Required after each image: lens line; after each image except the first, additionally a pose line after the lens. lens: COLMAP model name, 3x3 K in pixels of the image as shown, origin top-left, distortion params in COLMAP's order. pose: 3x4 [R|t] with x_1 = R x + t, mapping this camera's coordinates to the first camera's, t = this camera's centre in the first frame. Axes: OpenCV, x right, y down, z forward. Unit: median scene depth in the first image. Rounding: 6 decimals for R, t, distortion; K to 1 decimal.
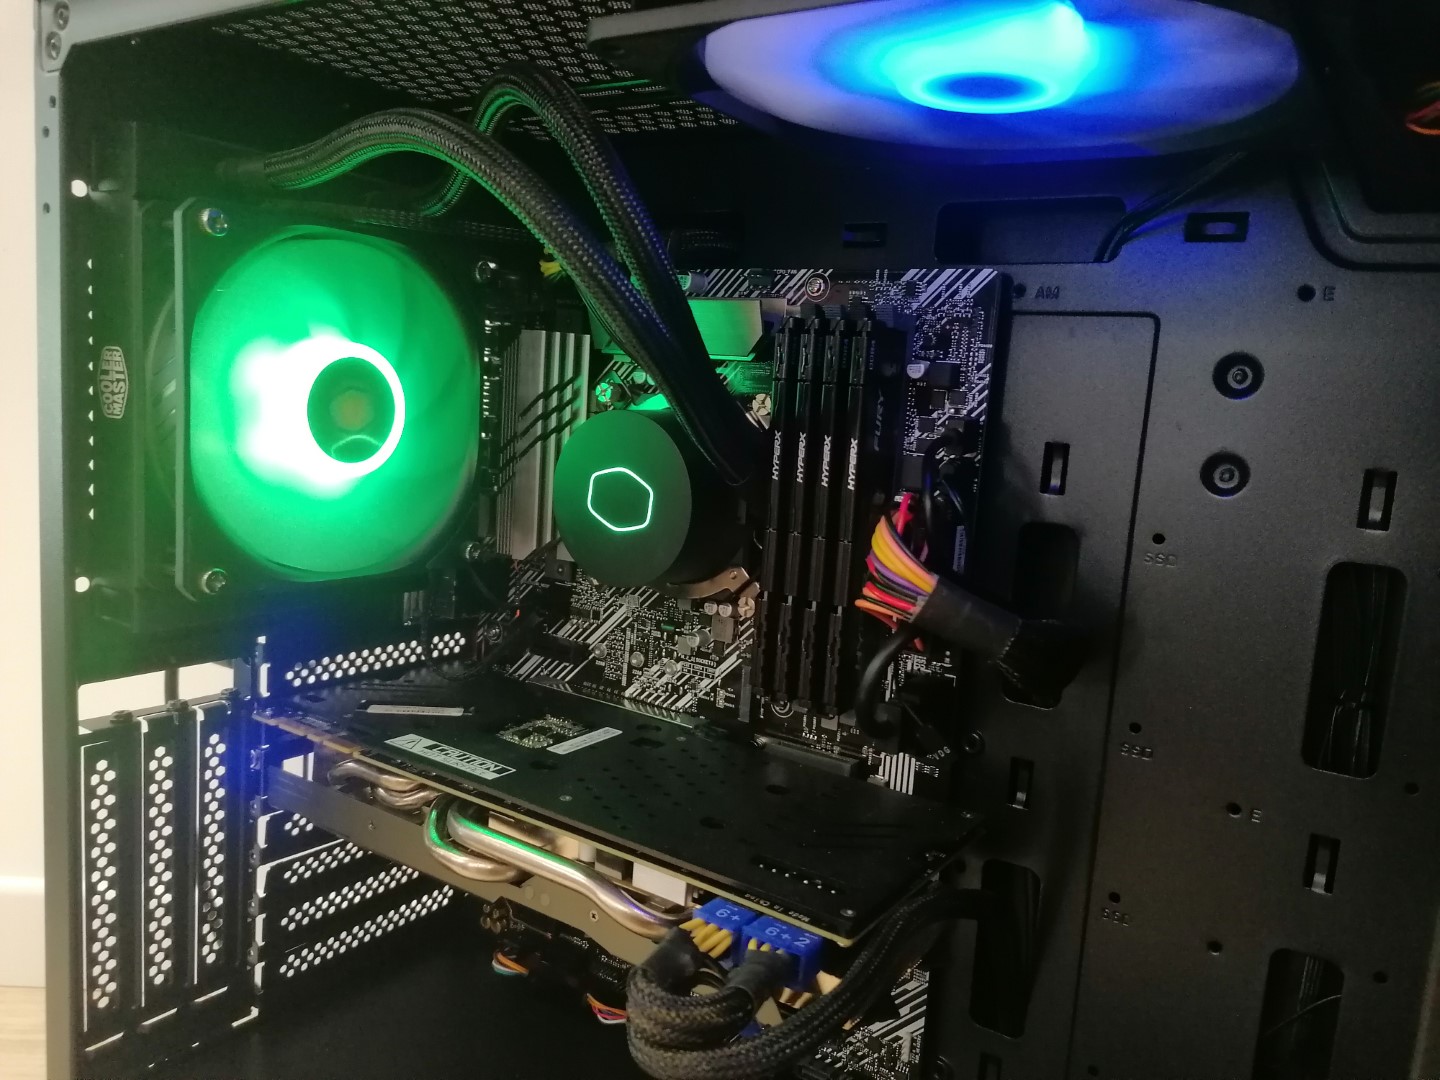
lens RADIAL K [[1113.0, 0, 718.4], [0, 1113.0, 532.6], [0, 0, 1]] dist [0.082217, -0.126787]
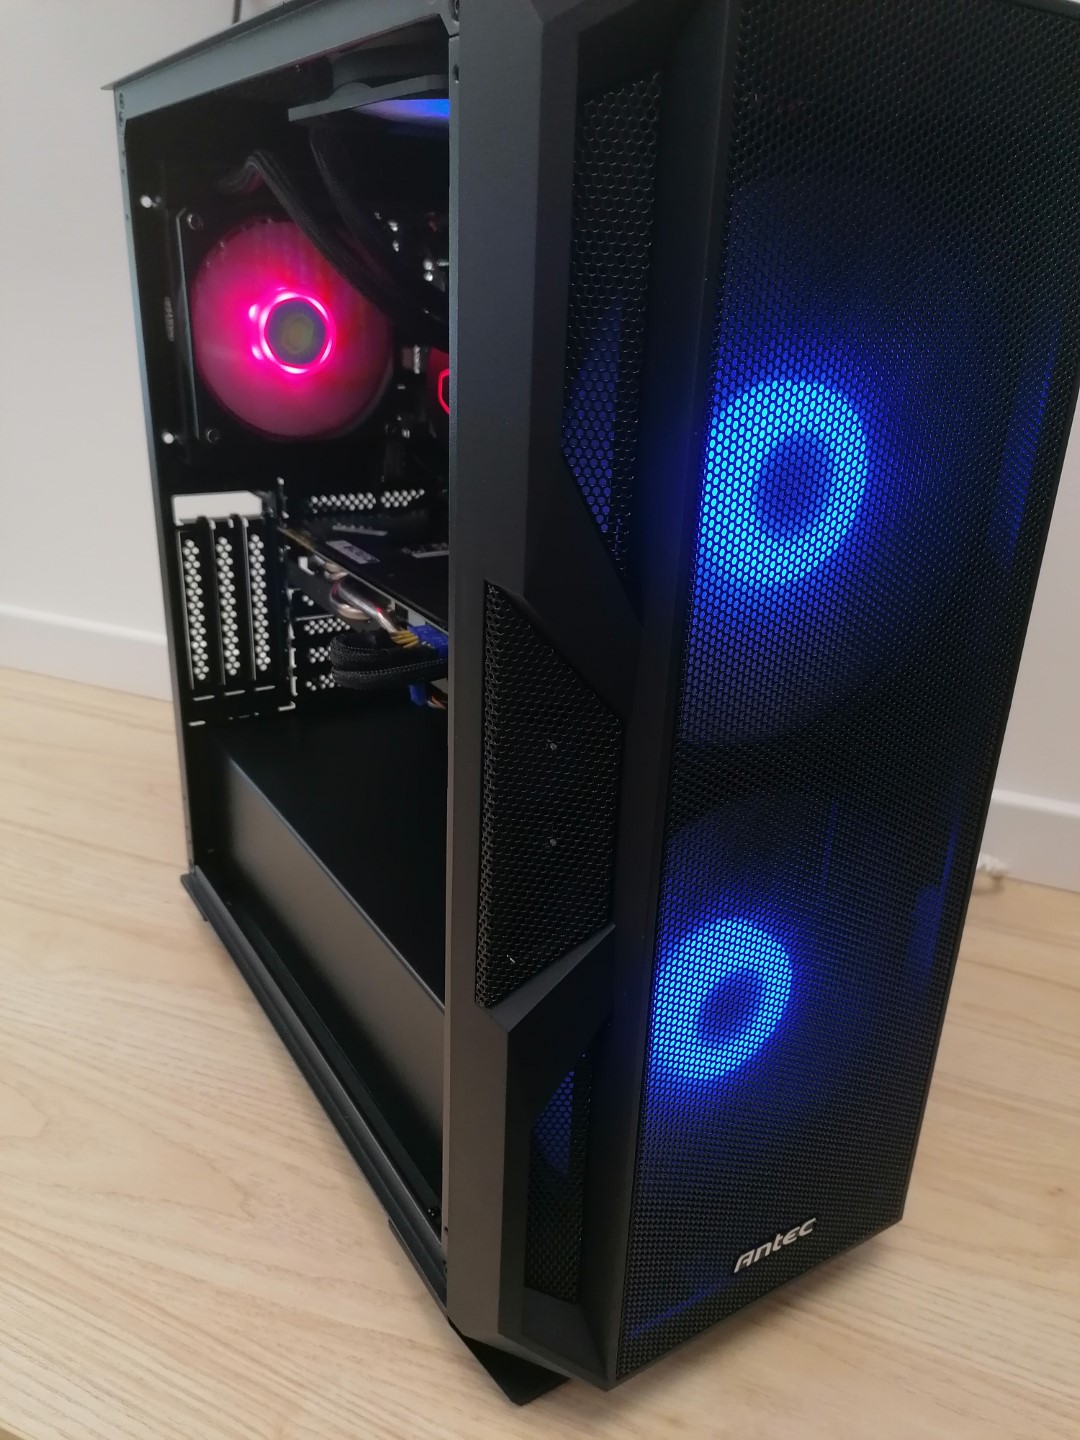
lens RADIAL K [[1113.0, 0, 534.0], [0, 1113.0, 725.6], [0, 0, 1]] dist [0.082217, -0.126787]
pose [[0.908453, 0.123021, -0.399473, 0.693845], [-0.026692, 0.970831, 0.238274, 0.044831], [0.417134, -0.205797, 0.885238, -0.413823]]
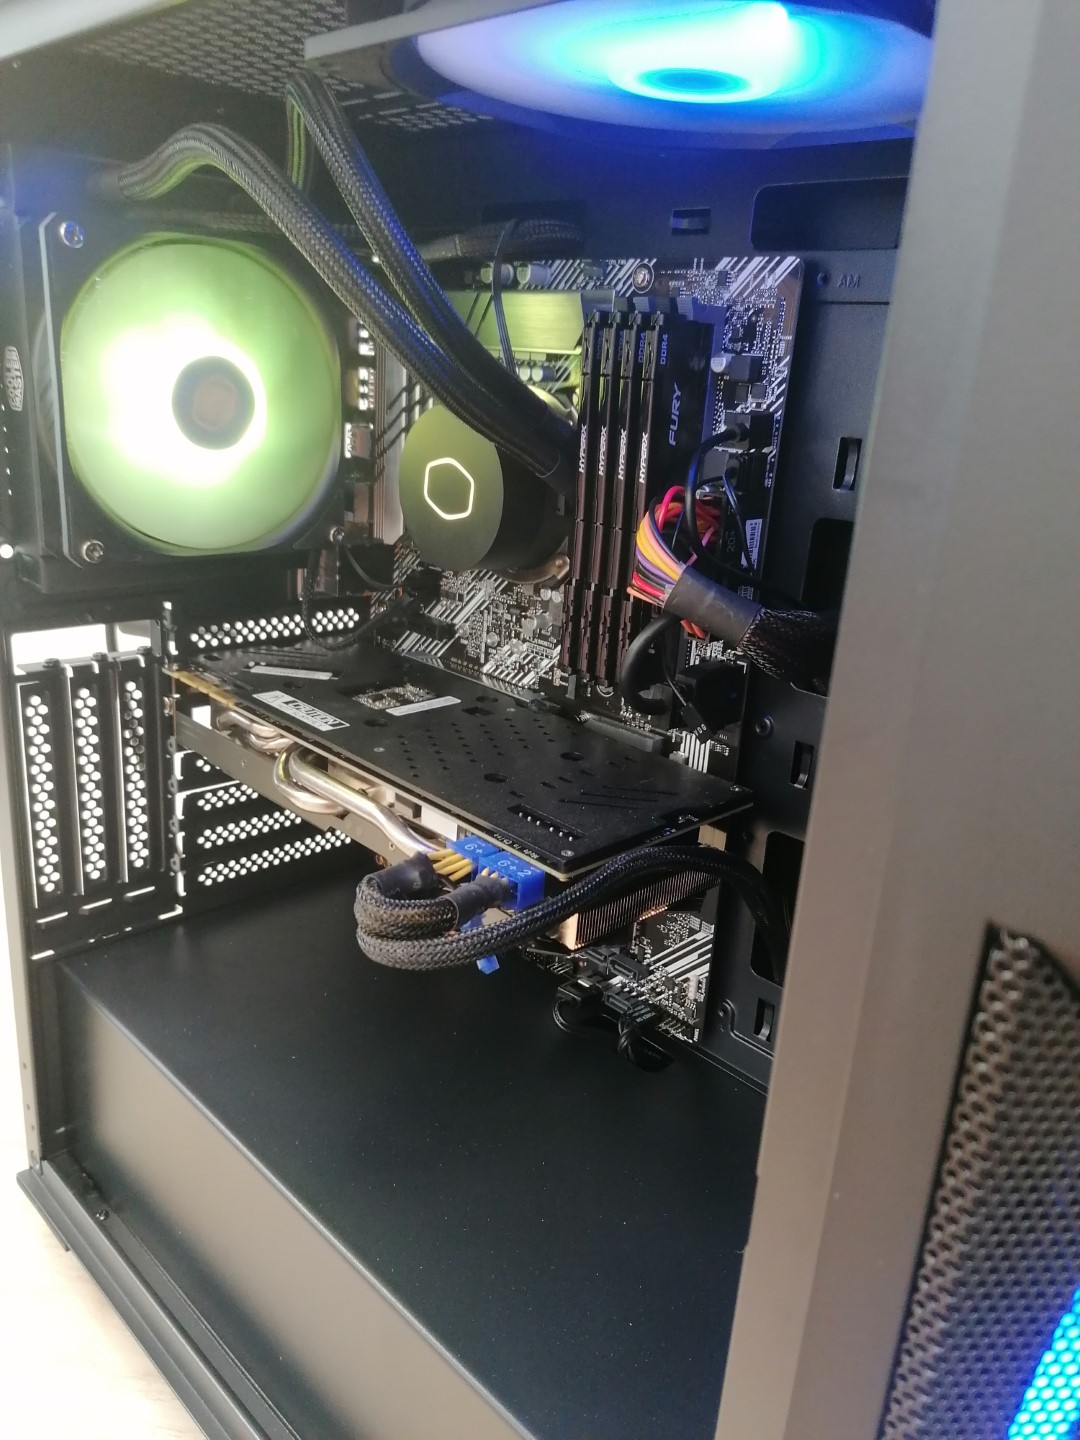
lens RADIAL K [[1113.0, 0, 532.6], [0, 1113.0, 718.9], [0, 0, 1]] dist [0.082217, -0.126787]
pose [[0.977819, 0.057705, -0.201347, 0.227972], [-0.022930, 0.985014, 0.170945, 0.003053], [0.208194, -0.162536, 0.964488, -0.074992]]
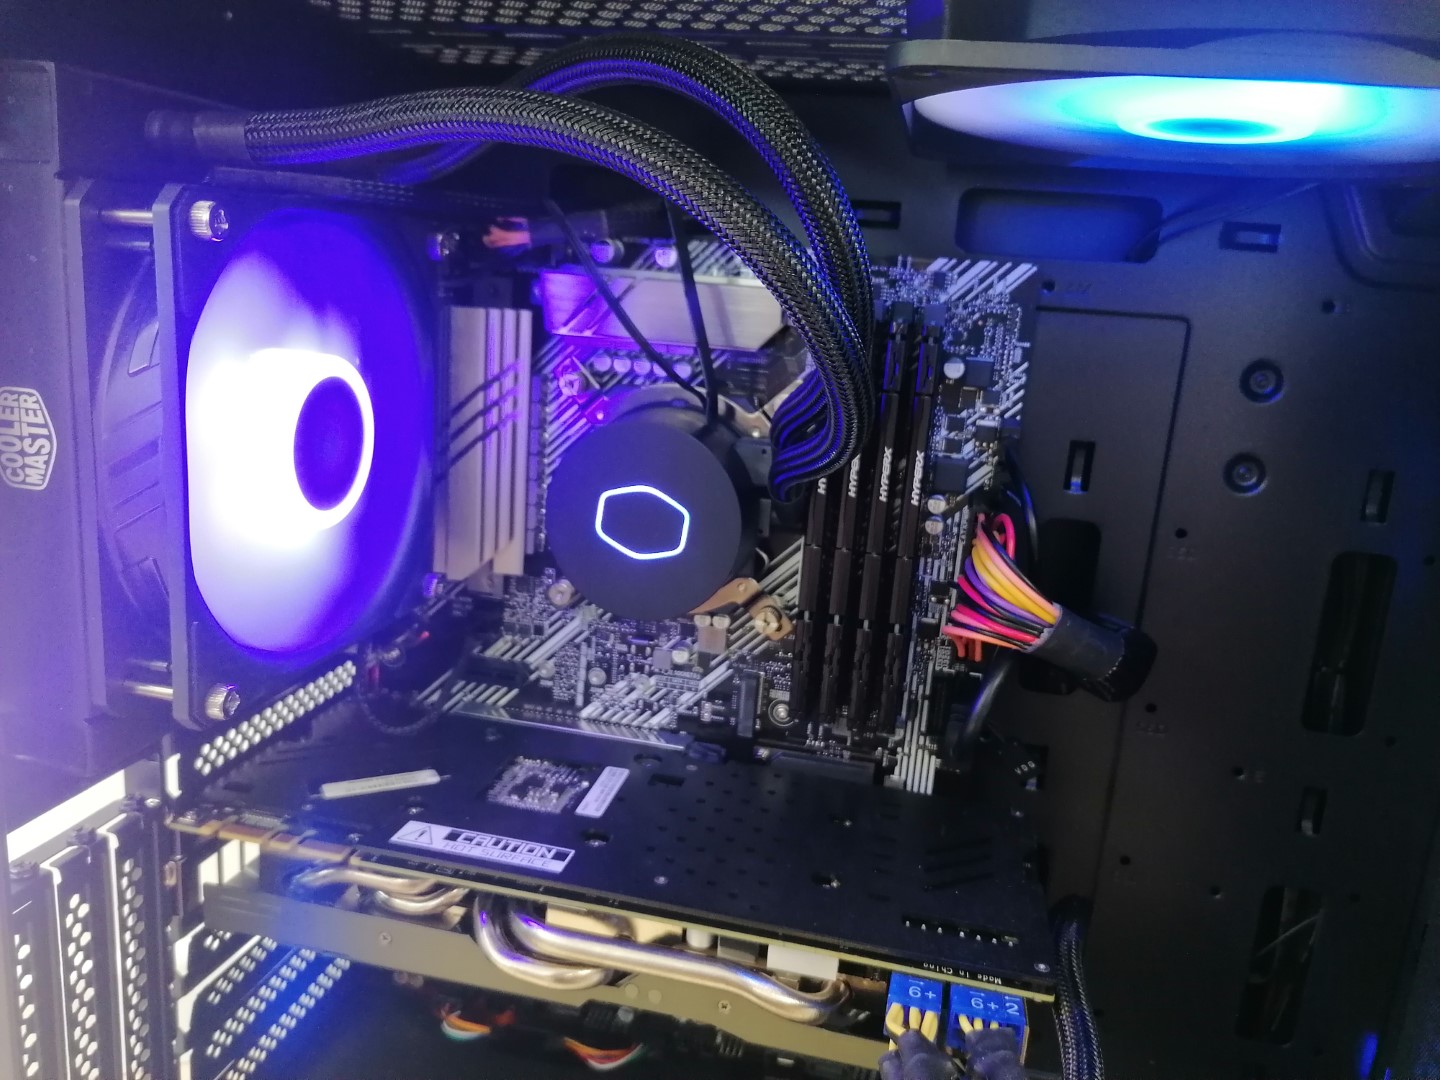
lens RADIAL K [[1113.0, 0, 718.6], [0, 1113.0, 531.5], [0, 0, 1]] dist [0.082217, -0.126787]
pose [[0.927985, -0.082895, 0.363280, -0.355915], [0.039080, 0.991215, 0.126351, -0.132876], [-0.370562, -0.103055, 0.923073, 0.173410]]
